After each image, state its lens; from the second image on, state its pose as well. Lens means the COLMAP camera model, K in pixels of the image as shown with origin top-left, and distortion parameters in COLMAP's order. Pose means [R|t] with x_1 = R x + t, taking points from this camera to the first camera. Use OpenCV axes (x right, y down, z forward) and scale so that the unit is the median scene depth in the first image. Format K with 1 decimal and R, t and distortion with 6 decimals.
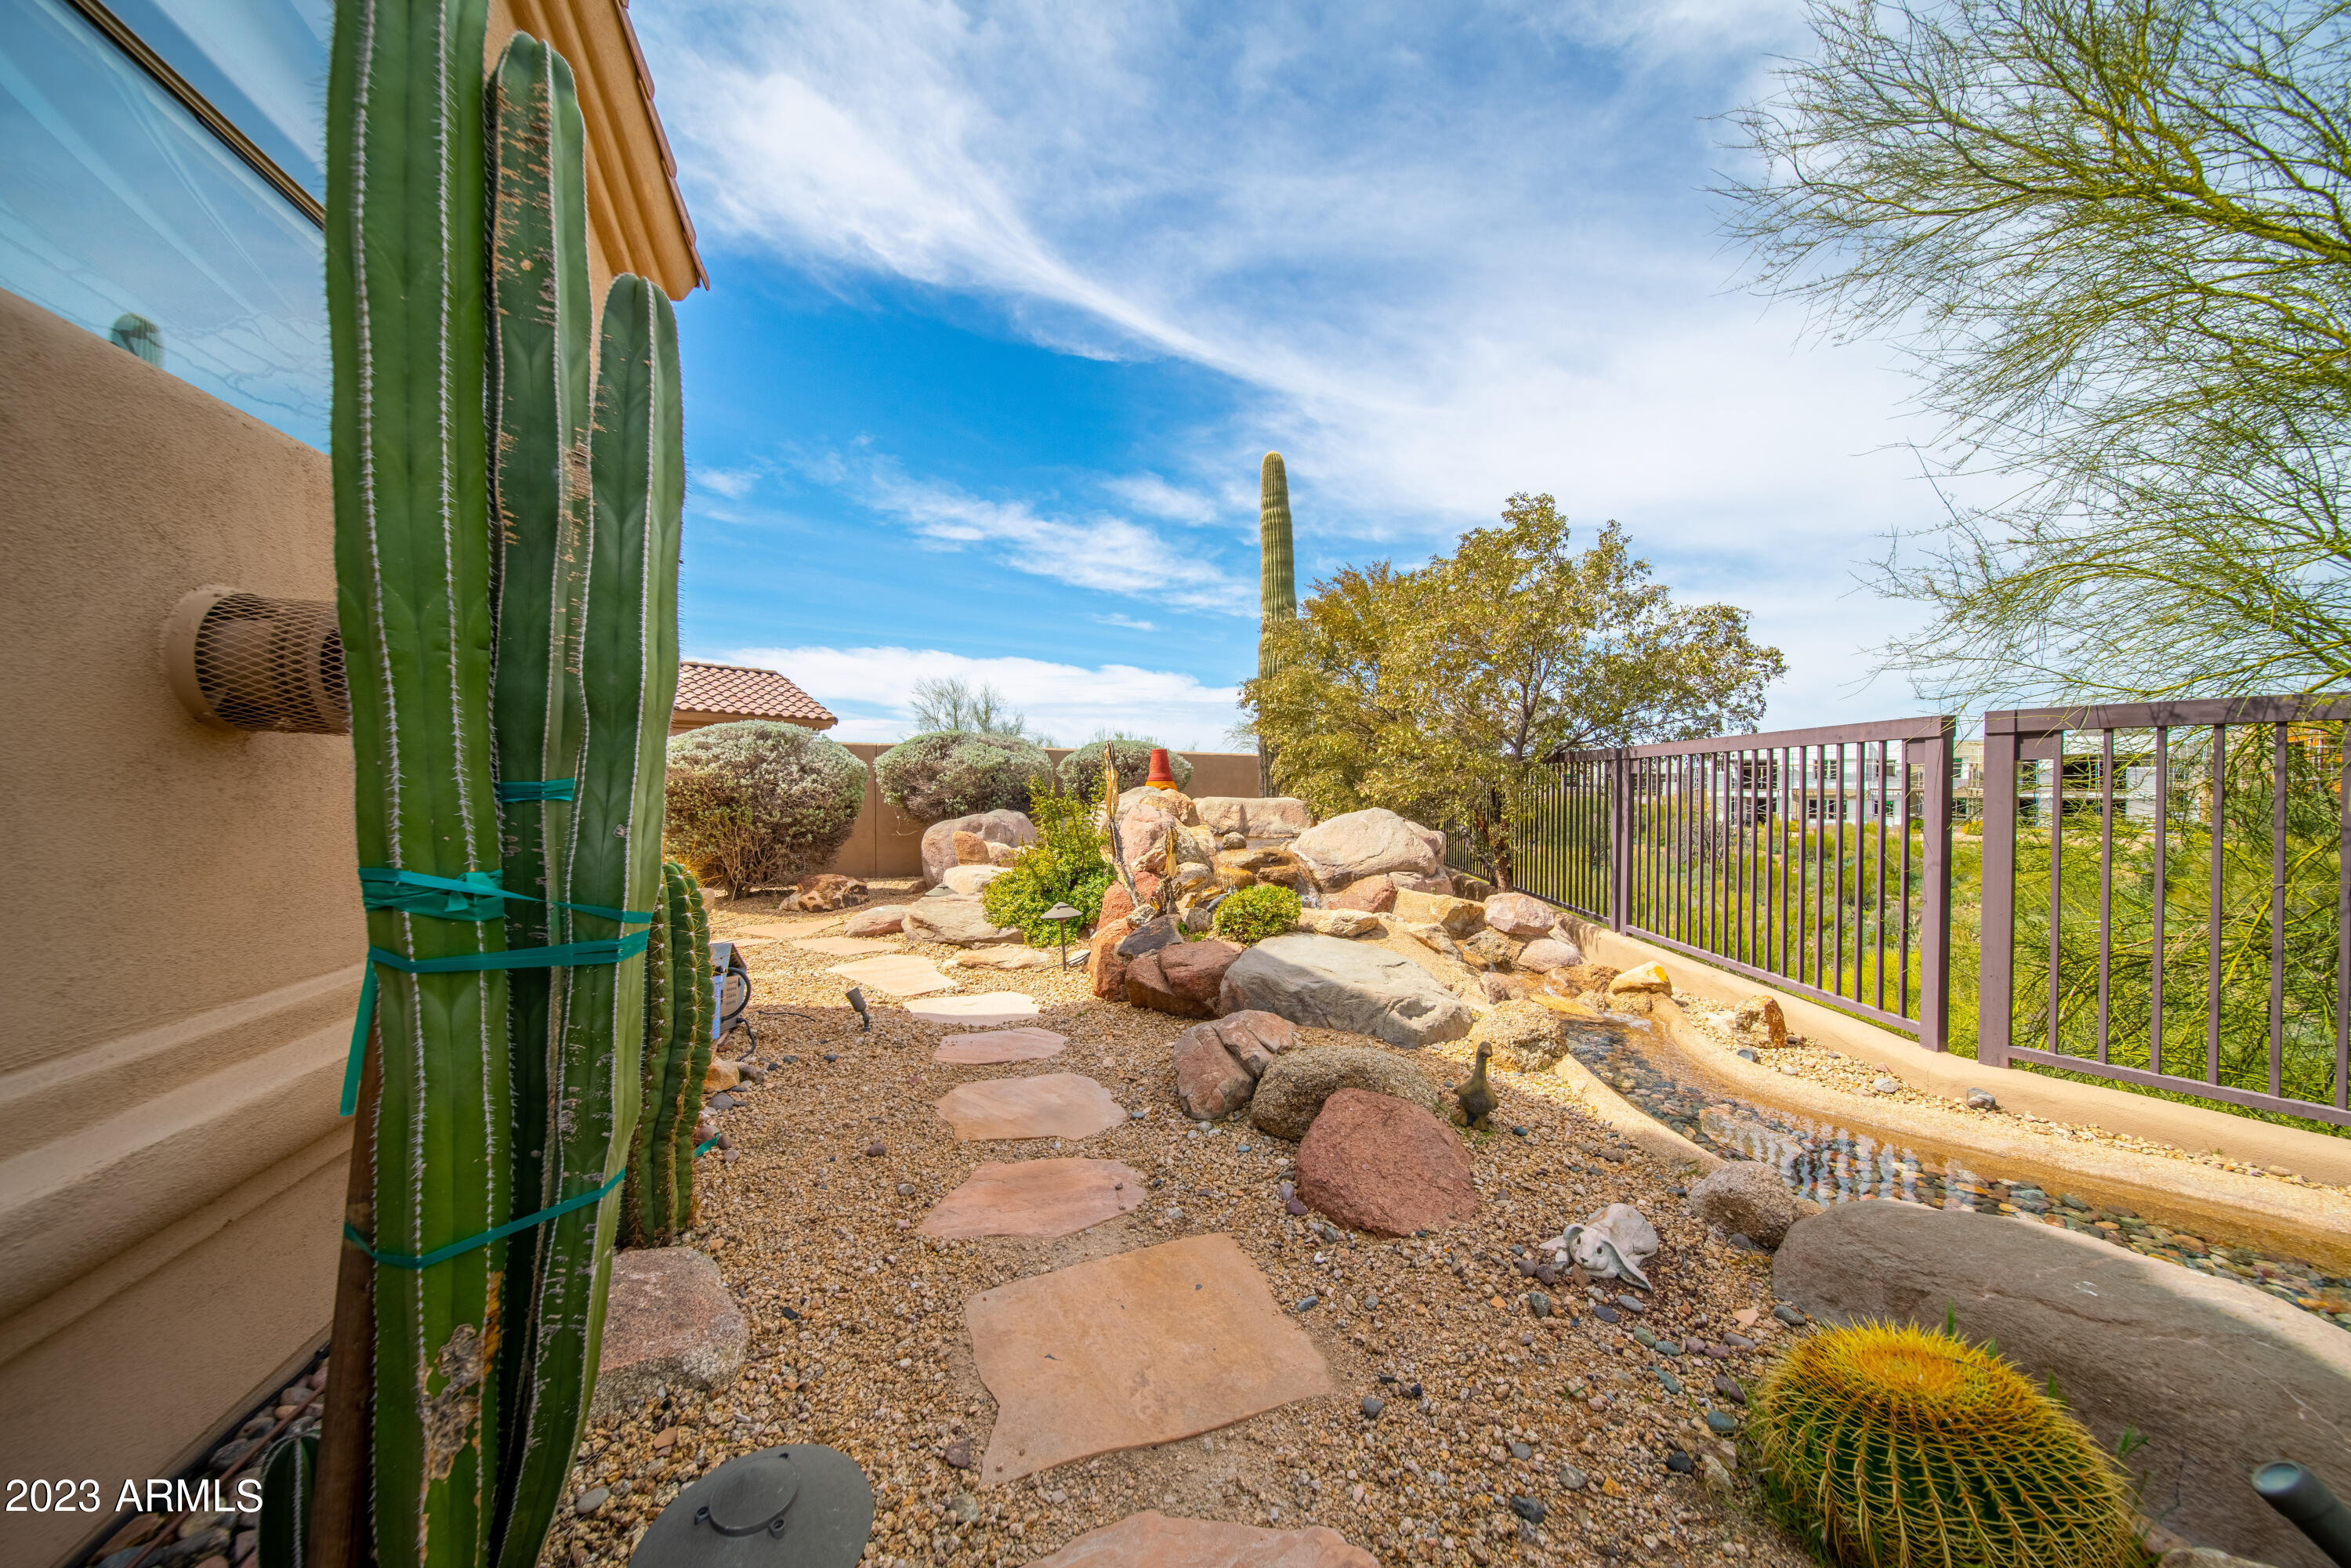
lens RADIAL K [[820.3, 0, 1166.8], [0, 820.3, 786.5], [0, 0, 1]] dist [-0.008639, 0.000046]
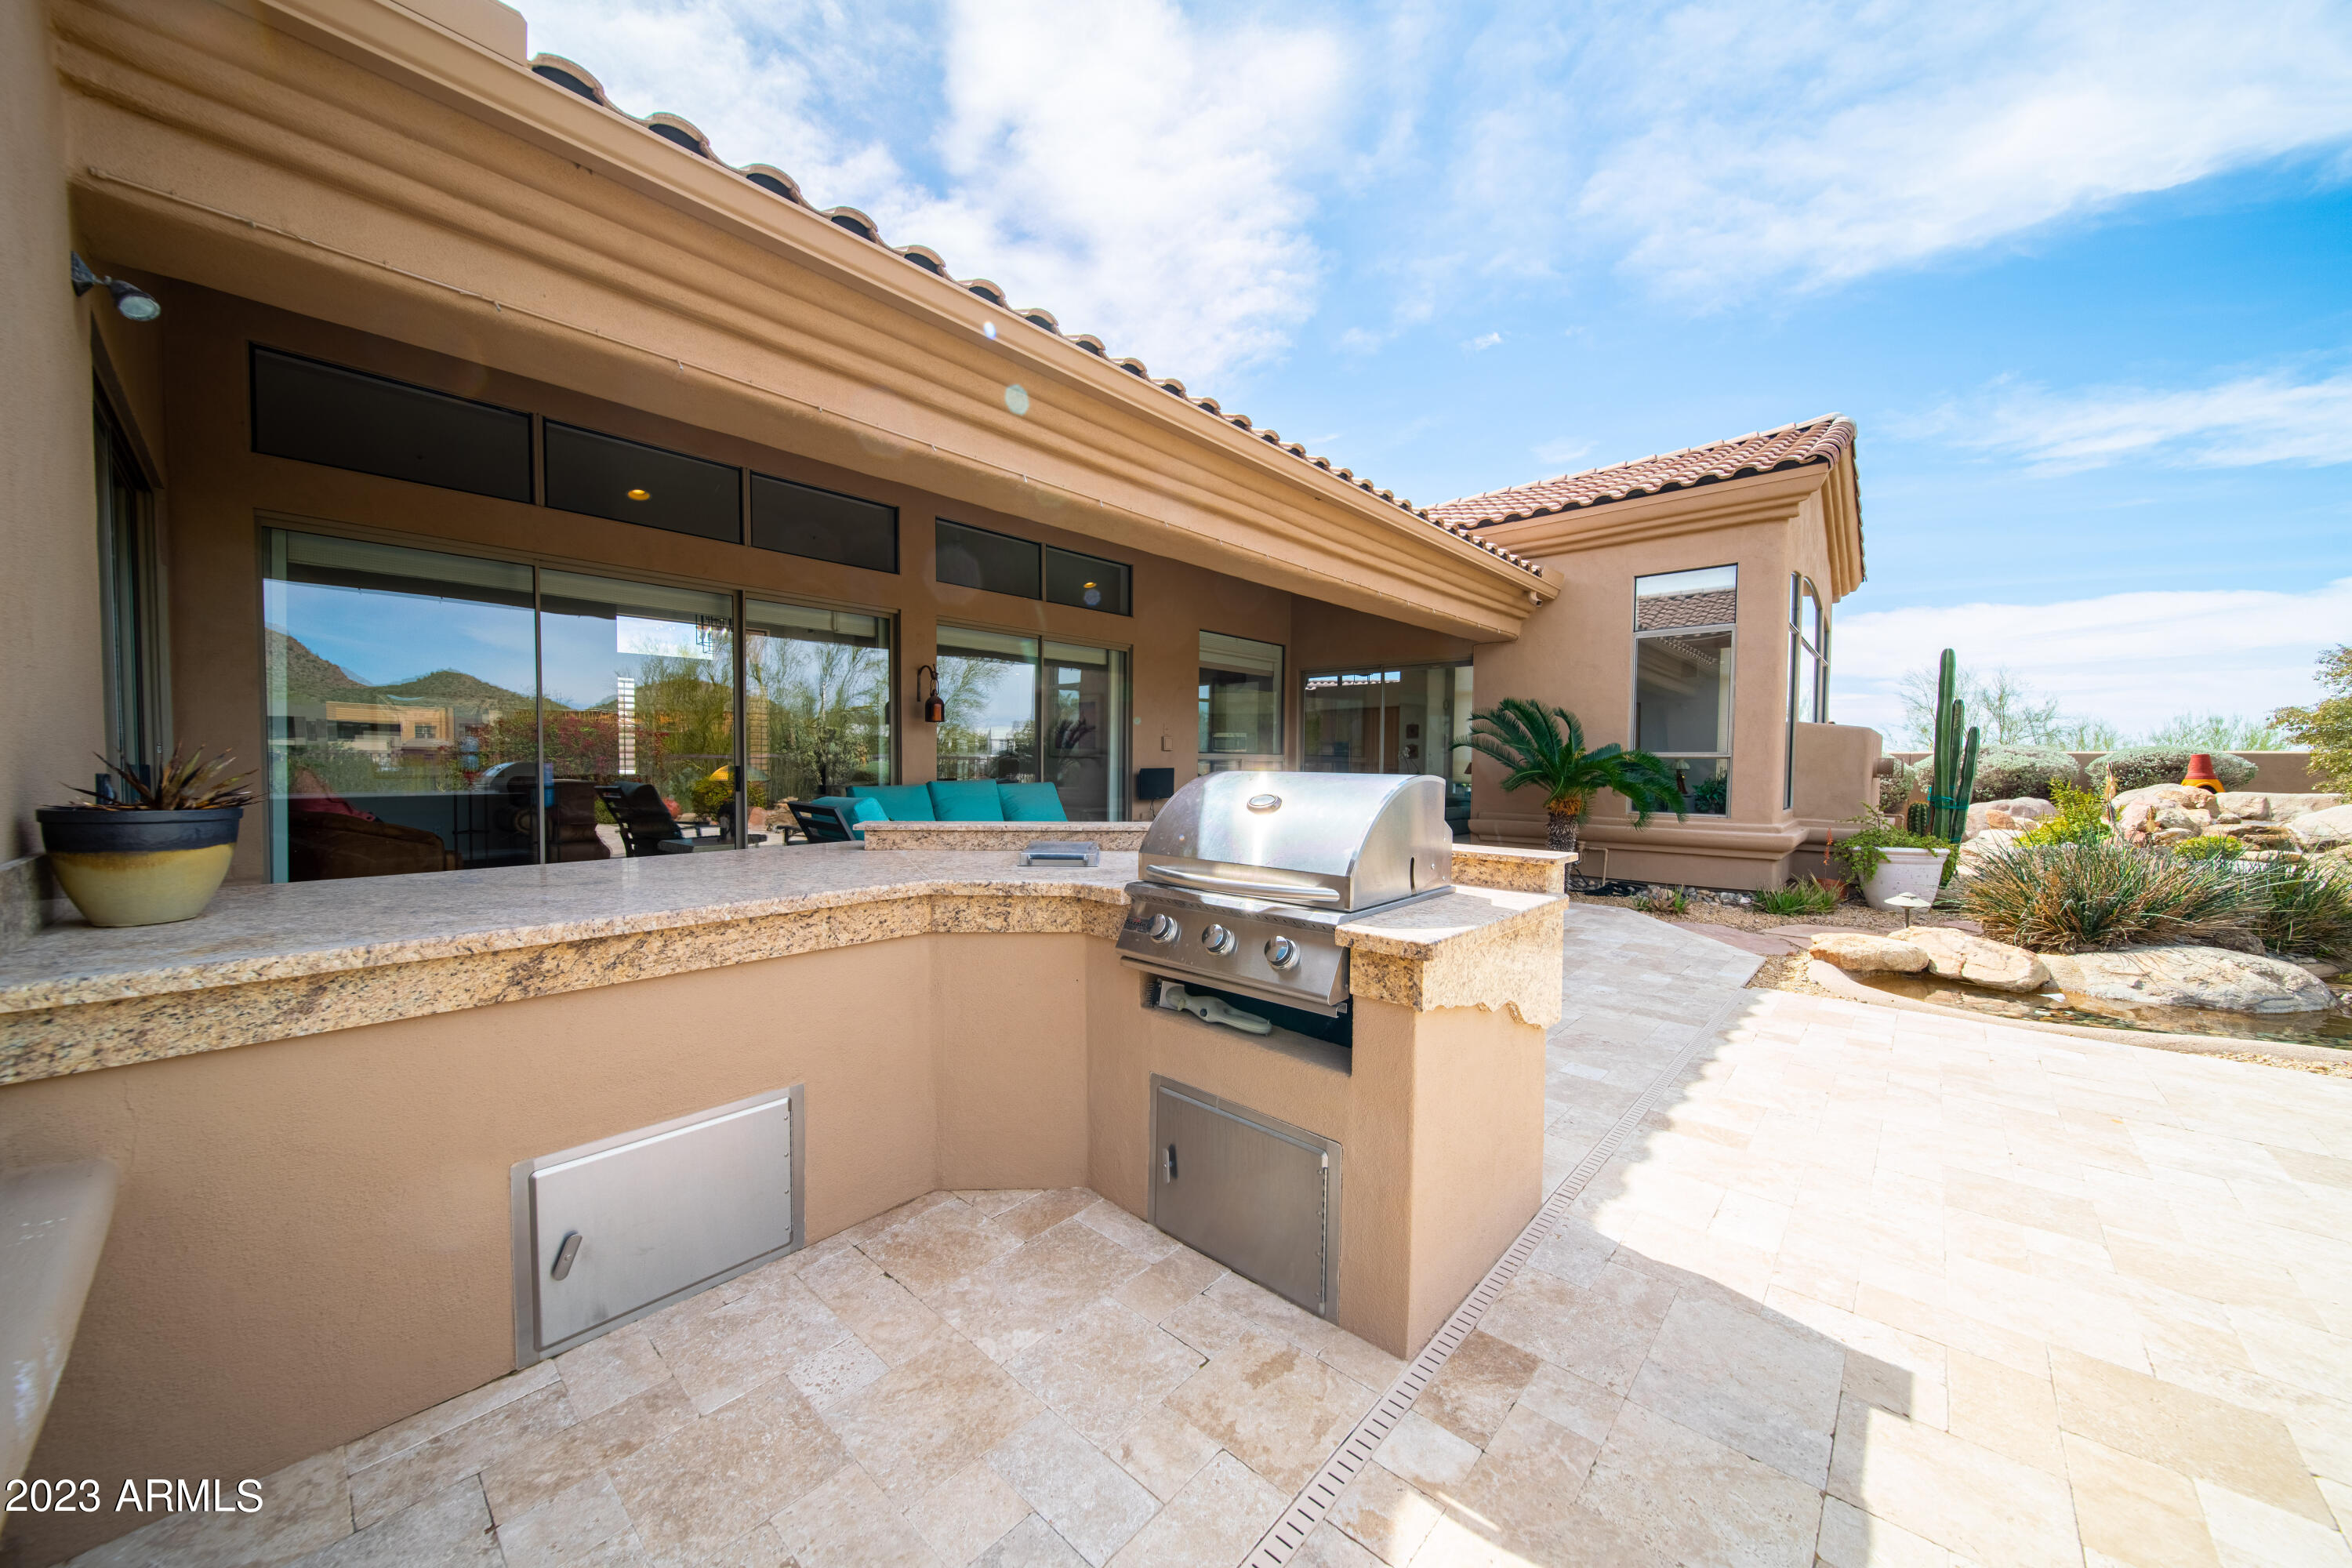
lens RADIAL K [[821.4, 0, 1168.4], [0, 821.4, 792.1], [0, 0, 1]] dist [0.000375, -0.001615]
pose [[0.539211, 0.020840, -0.841913, 0.248854], [-0.001292, 0.999713, 0.023918, -0.018267], [0.842170, -0.011809, 0.539083, -1.305384]]
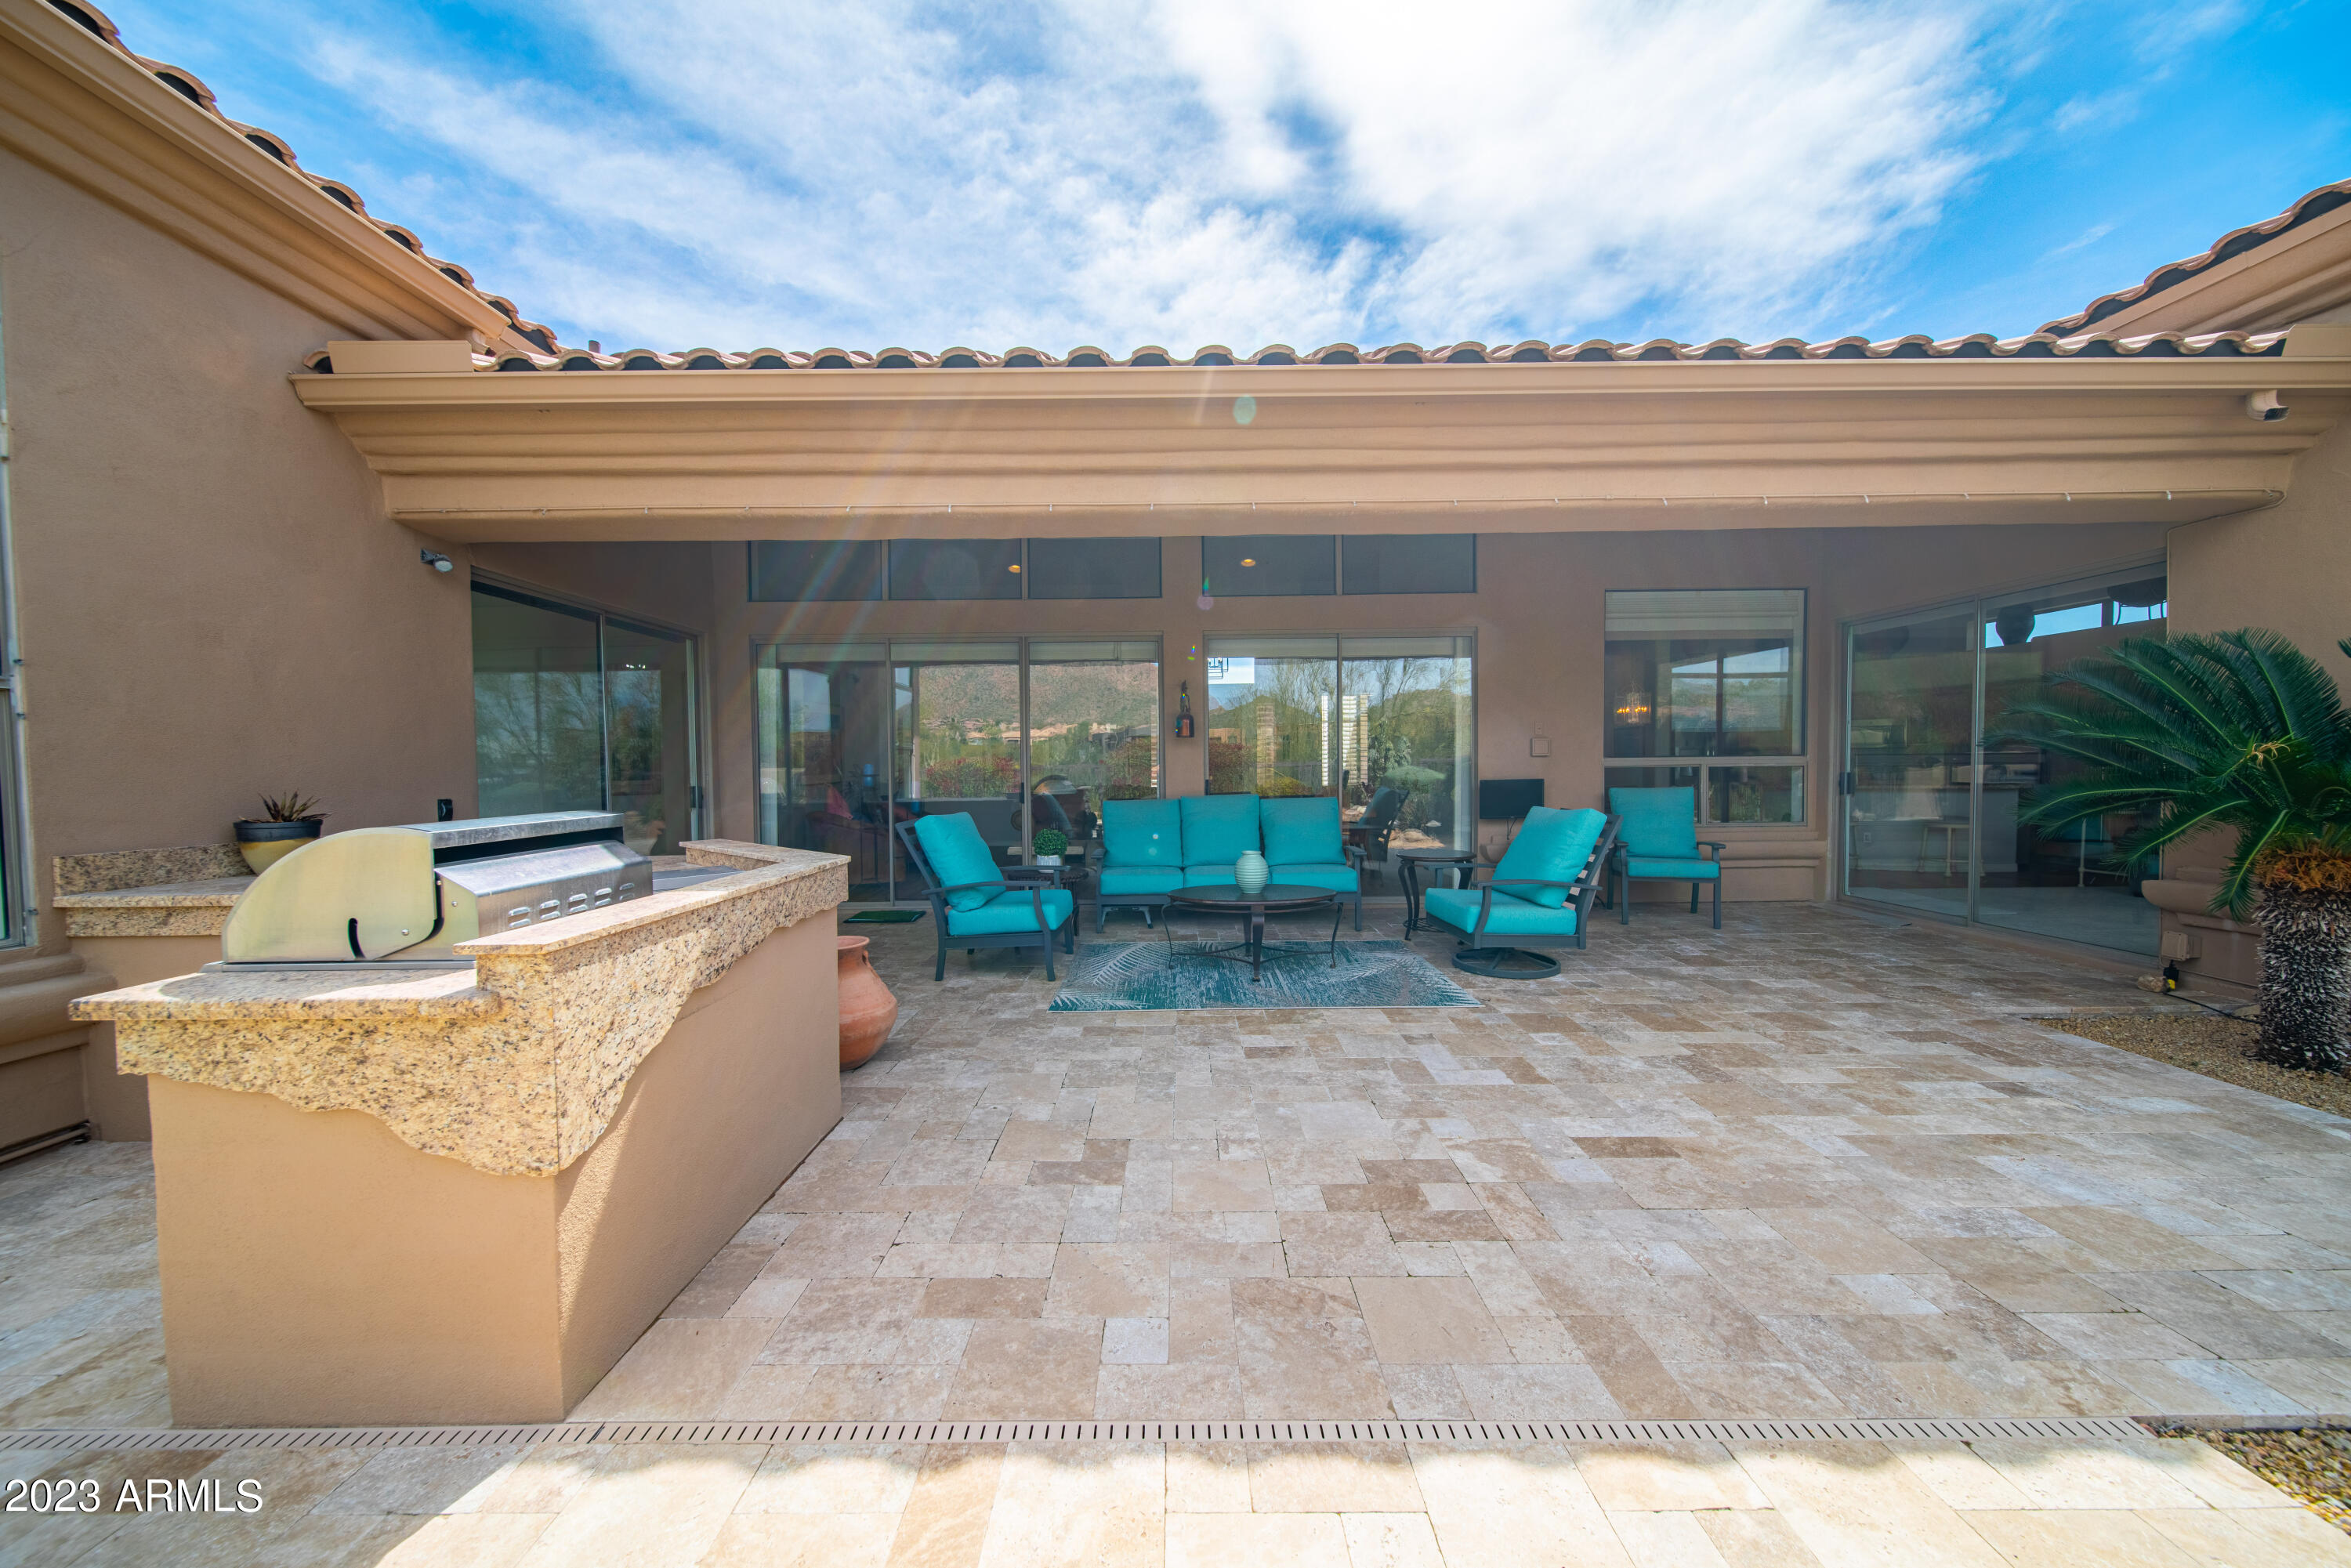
lens RADIAL K [[841.3, 0, 1233.8], [0, 841.3, 785.3], [0, 0, 1]] dist [-0.001269, -0.000218]
pose [[-0.255364, 0.020533, -0.966627, 0.240317], [0.005057, 0.999789, 0.019902, -0.037529], [0.966832, 0.000194, -0.255414, -0.702908]]
